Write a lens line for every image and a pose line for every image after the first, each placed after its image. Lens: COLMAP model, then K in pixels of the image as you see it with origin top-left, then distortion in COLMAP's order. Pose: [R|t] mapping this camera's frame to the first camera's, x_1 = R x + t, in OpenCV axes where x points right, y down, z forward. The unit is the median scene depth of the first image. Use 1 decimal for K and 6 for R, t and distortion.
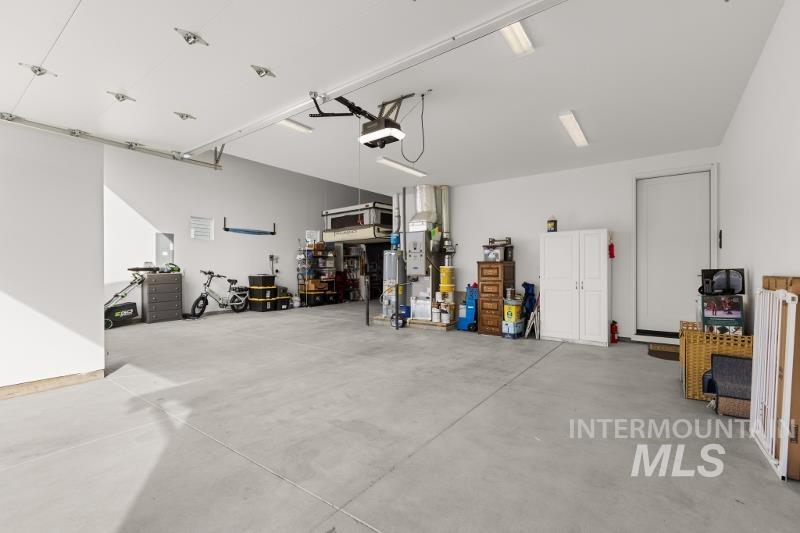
lens RADIAL K [[357.4, 0, 400.0], [0, 357.4, 266.5], [0, 0, 1]] dist [-0.000195, 0.000056]
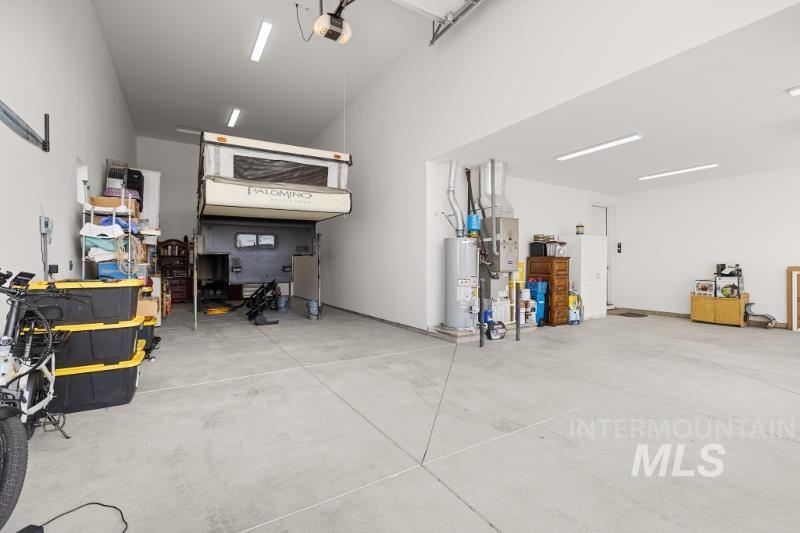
lens RADIAL K [[357.4, 0, 400.0], [0, 357.4, 266.5], [0, 0, 1]] dist [-0.000195, 0.000056]
pose [[0.371425, -0.008019, 0.928428, -0.600499], [-0.006726, 0.999913, 0.011327, 0.003876], [-0.928439, -0.010452, 0.371339, 0.685665]]
